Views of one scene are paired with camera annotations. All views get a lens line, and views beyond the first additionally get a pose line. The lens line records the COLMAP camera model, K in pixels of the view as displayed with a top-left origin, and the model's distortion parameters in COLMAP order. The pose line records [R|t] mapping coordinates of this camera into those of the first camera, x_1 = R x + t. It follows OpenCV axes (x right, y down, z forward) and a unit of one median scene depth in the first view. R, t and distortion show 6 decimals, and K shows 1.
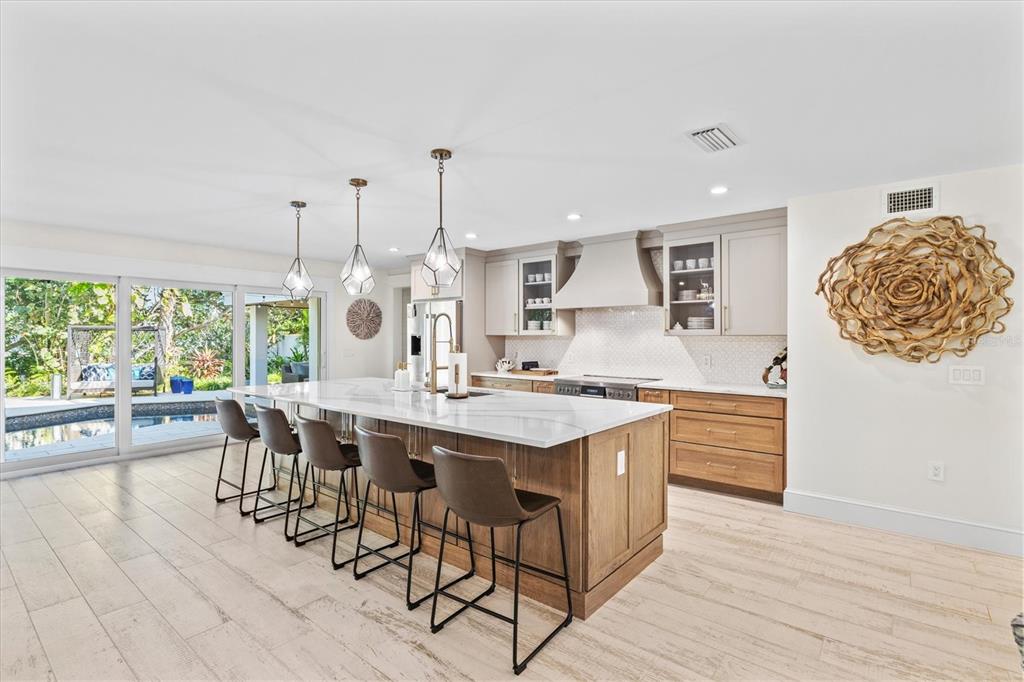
lens RADIAL K [[487.9, 0, 508.4], [0, 487.9, 337.0], [0, 0, 1]] dist [-0.000174, 0.000365]
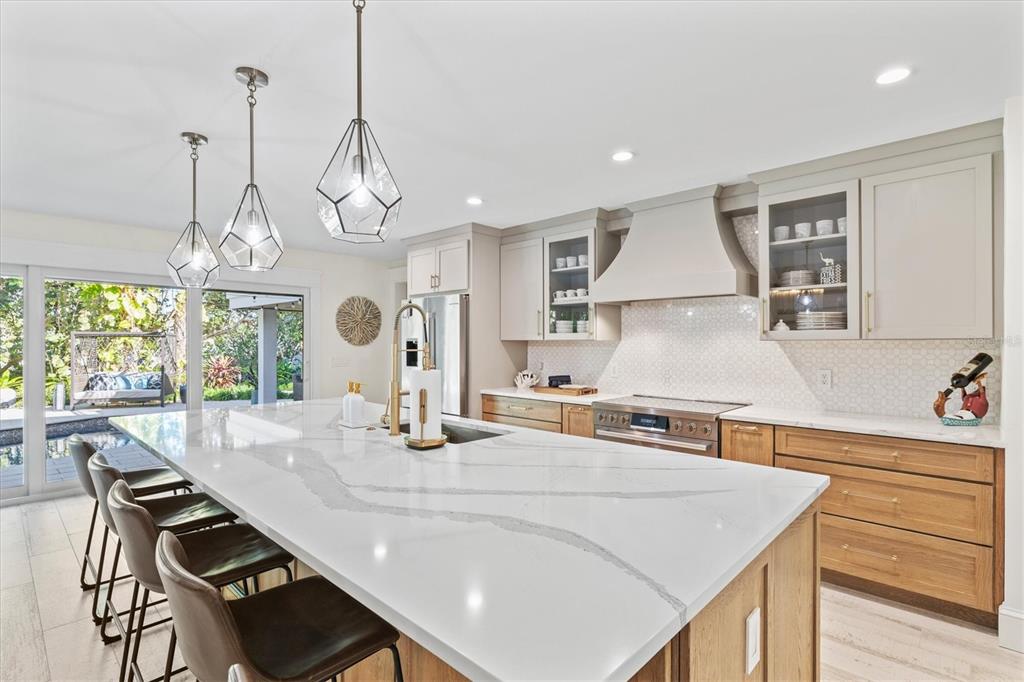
lens RADIAL K [[491.5, 0, 512.0], [0, 491.5, 341.0], [0, 0, 1]] dist [0.000011, 0.000155]
pose [[0.997677, -0.002180, -0.068084, 0.024792], [0.001896, 0.999989, -0.004230, 0.000587], [0.068093, 0.004091, 0.997671, 0.262584]]
